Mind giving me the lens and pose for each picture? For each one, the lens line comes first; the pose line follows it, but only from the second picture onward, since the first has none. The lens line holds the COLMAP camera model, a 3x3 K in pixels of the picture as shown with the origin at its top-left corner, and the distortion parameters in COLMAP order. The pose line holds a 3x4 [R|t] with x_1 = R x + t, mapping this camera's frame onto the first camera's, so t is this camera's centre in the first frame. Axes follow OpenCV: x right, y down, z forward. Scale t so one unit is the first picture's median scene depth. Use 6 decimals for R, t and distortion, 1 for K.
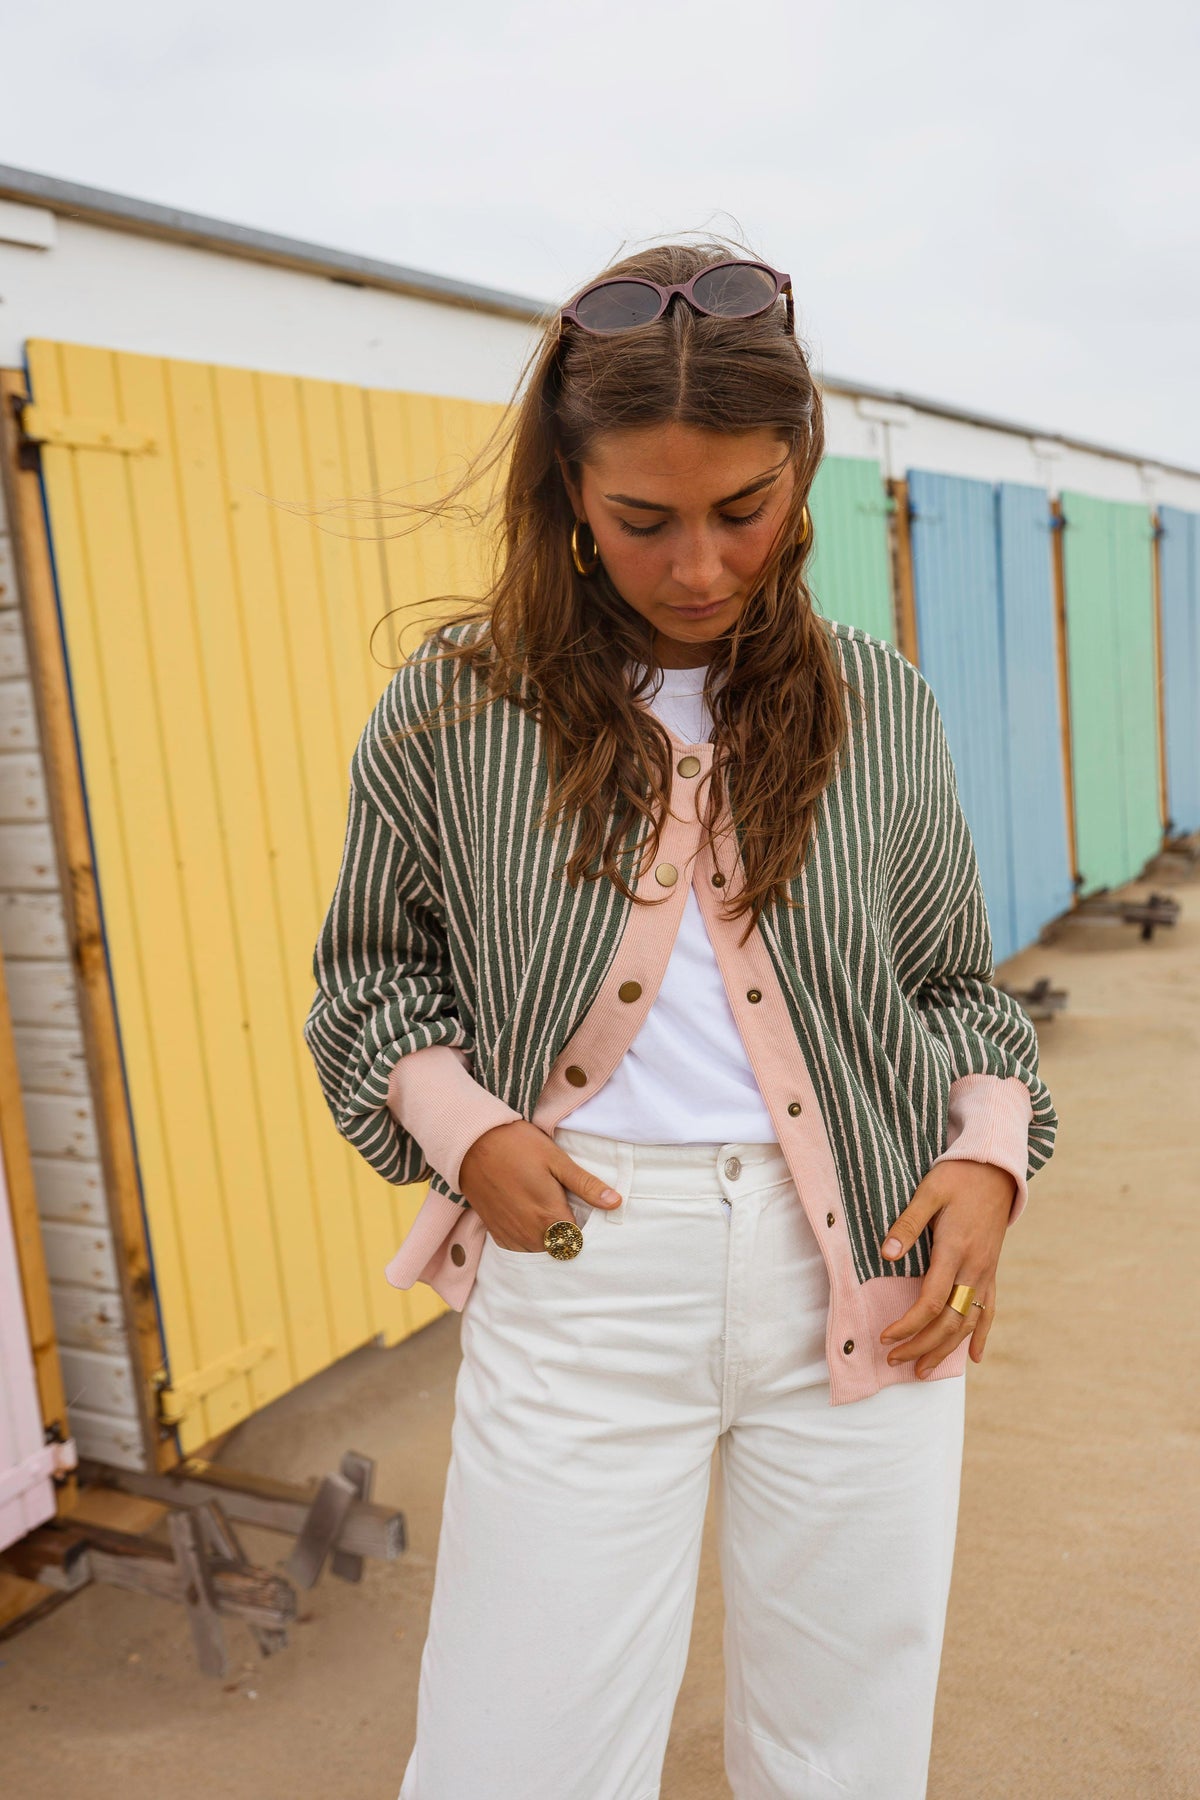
lens RADIAL K [[1713.2, 0, 592.7], [0, 1713.2, 898.0], [0, 0, 1]] dist [0.003344, 0.000000]
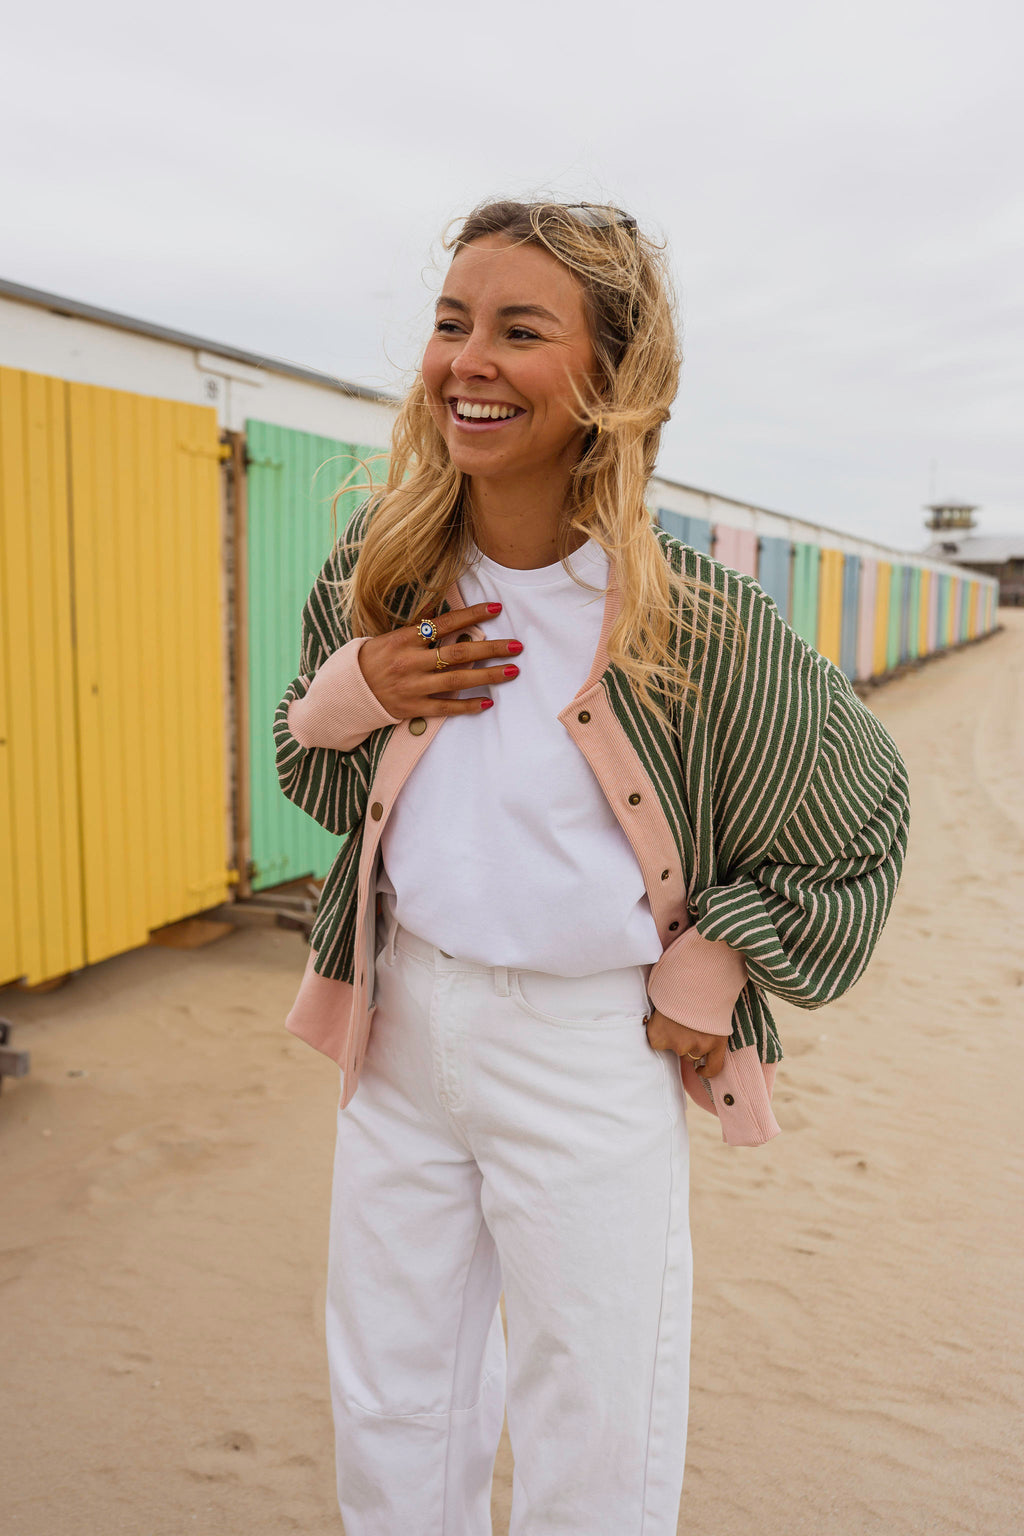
lens RADIAL K [[1461.9, 0, 509.4], [0, 1461.9, 776.5], [0, 0, 1]] dist [0.003344, 0.000000]
pose [[0.981618, 0.082187, 0.172251, 0.081822], [-0.079525, 0.996583, -0.022310, 0.081715], [-0.173496, 0.008202, 0.984800, -0.499831]]
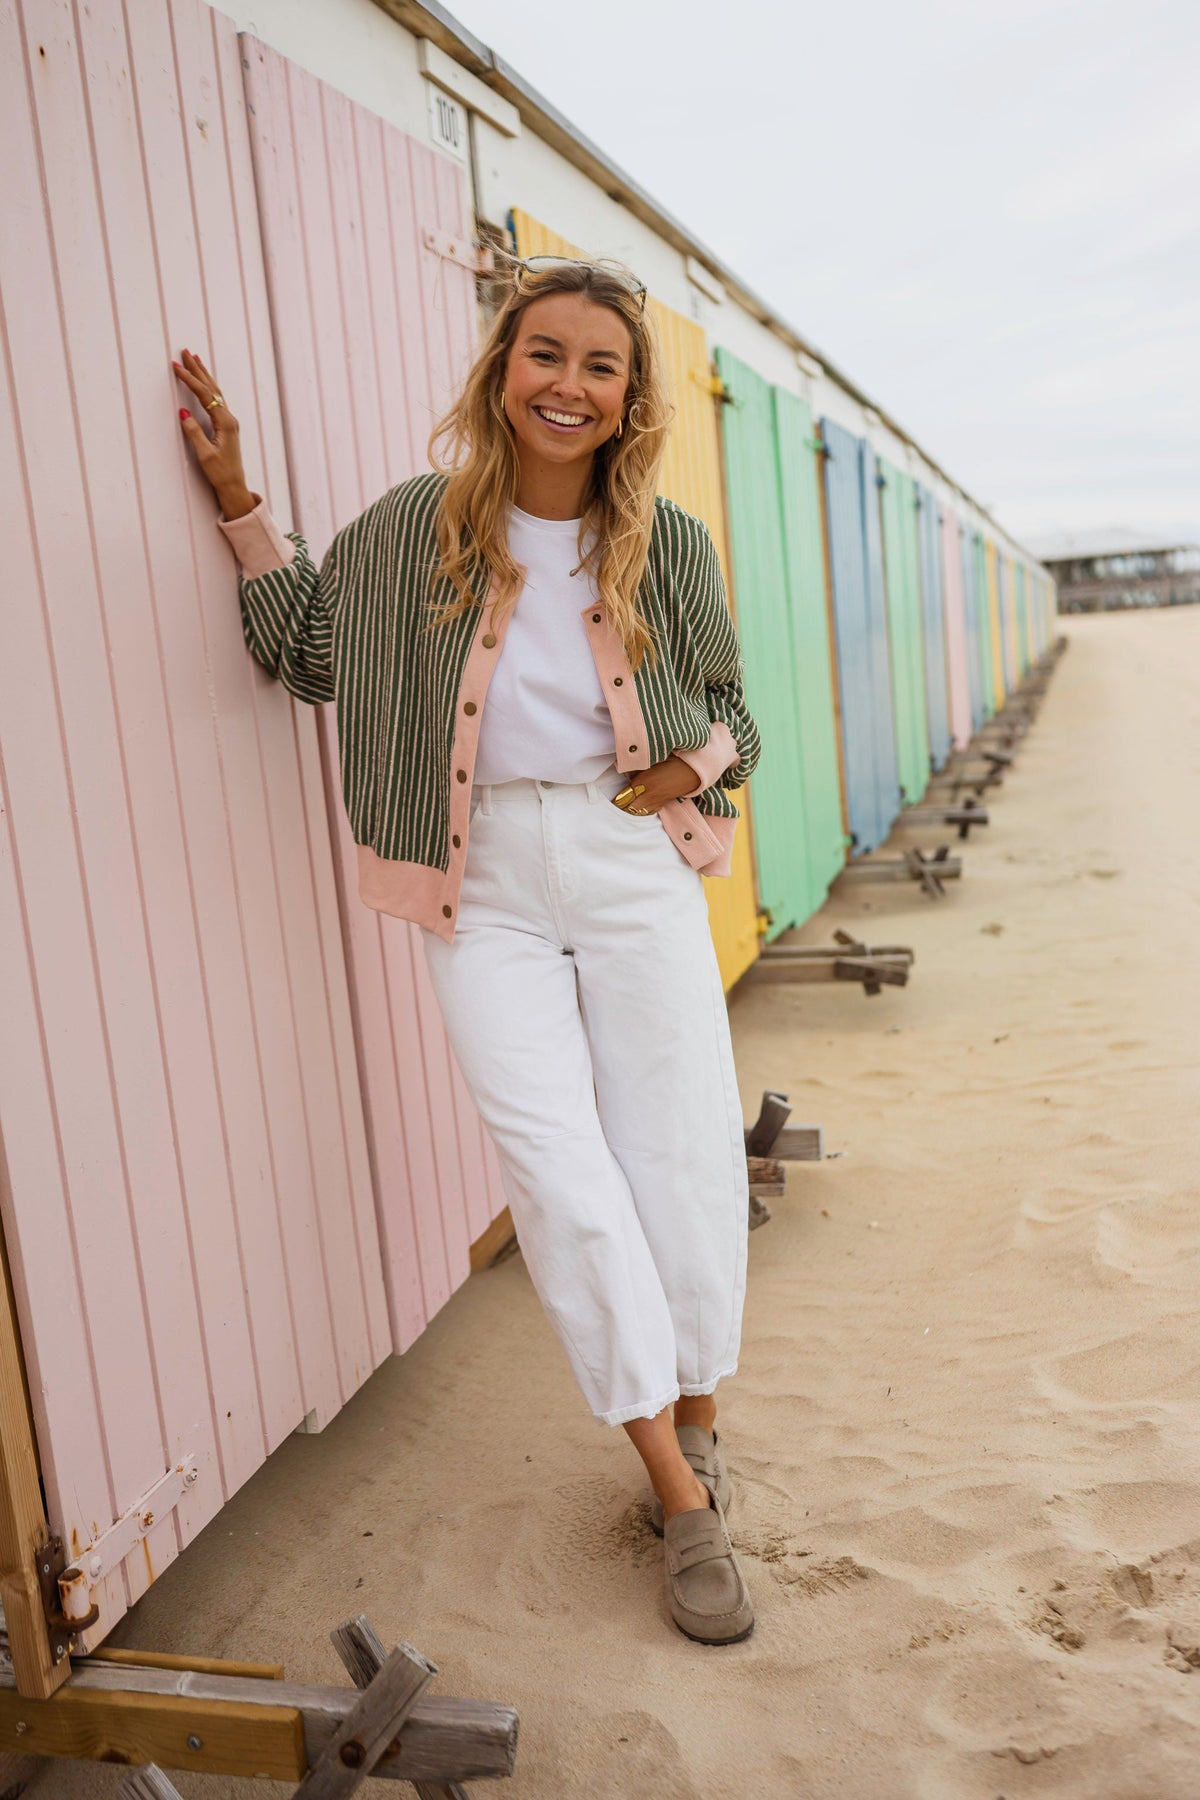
lens RADIAL K [[1713.2, 0, 606.4], [0, 1713.2, 913.4], [0, 0, 1]] dist [0.003344, 0.000000]
pose [[0.967780, -0.036042, 0.249206, -0.576610], [0.037454, 0.999298, -0.000924, 0.189024], [-0.248998, 0.010228, 0.968450, -0.223444]]
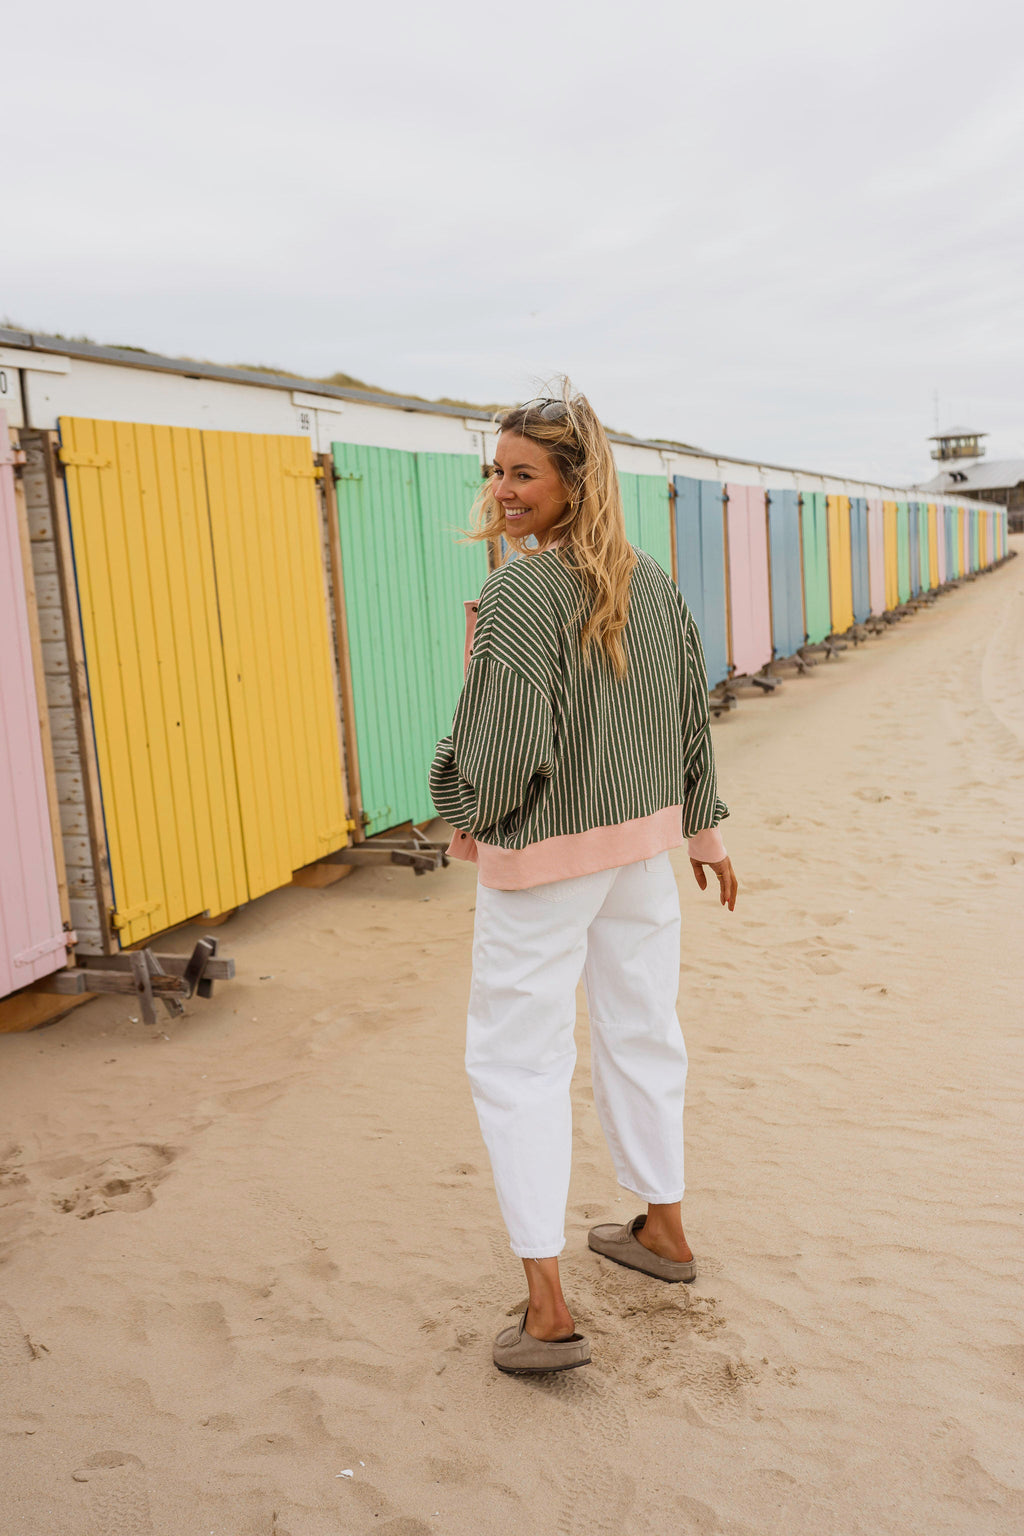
lens RADIAL K [[1461.9, 0, 512.1], [0, 1461.9, 771.0], [0, 0, 1]] dist [0.003344, 0.000000]
pose [[0.987542, 0.002606, 0.157332, -0.053375], [-0.002431, 0.999996, -0.001307, 0.118326], [-0.157335, 0.000908, 0.987545, -0.882585]]
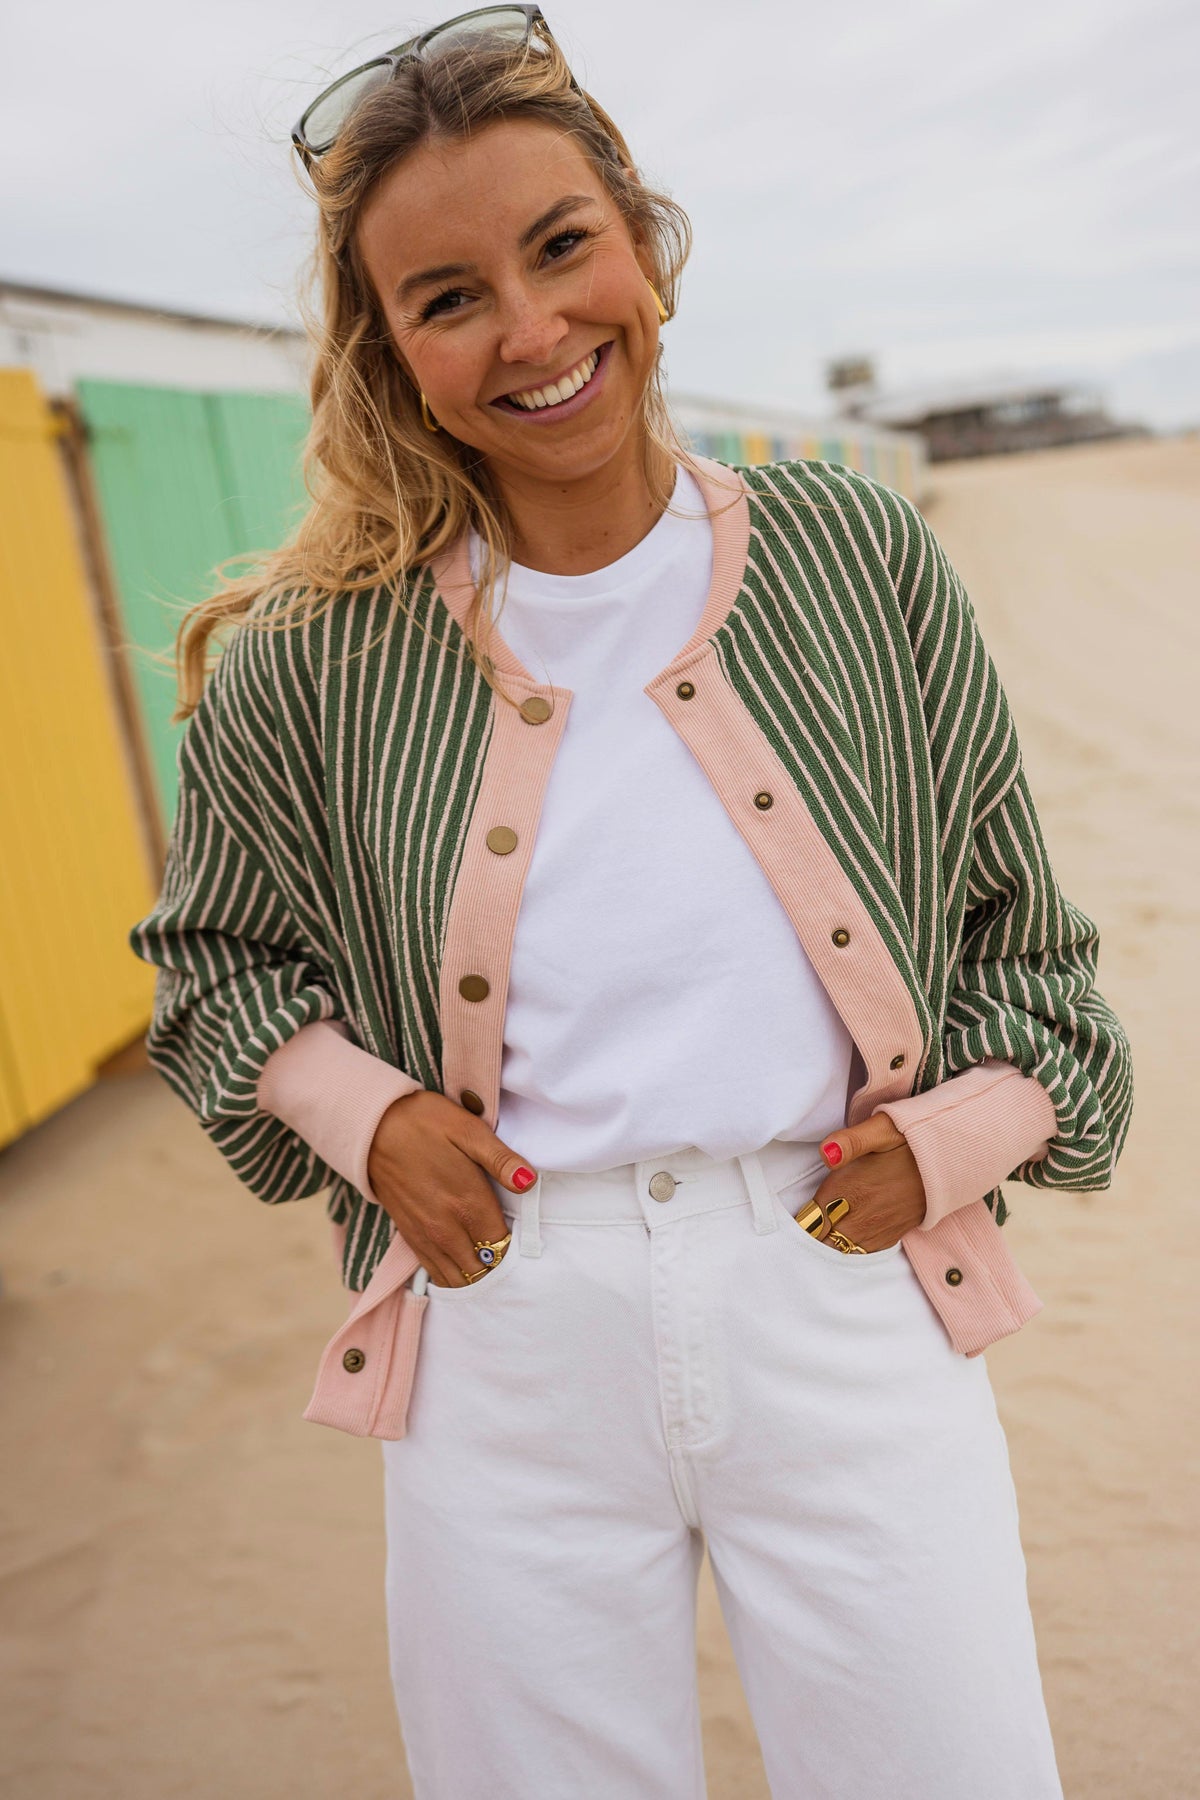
lens RADIAL K [[1713.2, 0, 611.2], [0, 1713.2, 901.4], [0, 0, 1]] dist [0.003344, 0.000000]
pose [[0.951325, -0.112915, 0.286759, -0.009945], [0.096705, 0.992840, 0.070124, 0.043211], [-0.292624, -0.038980, 0.955433, -0.341214]]
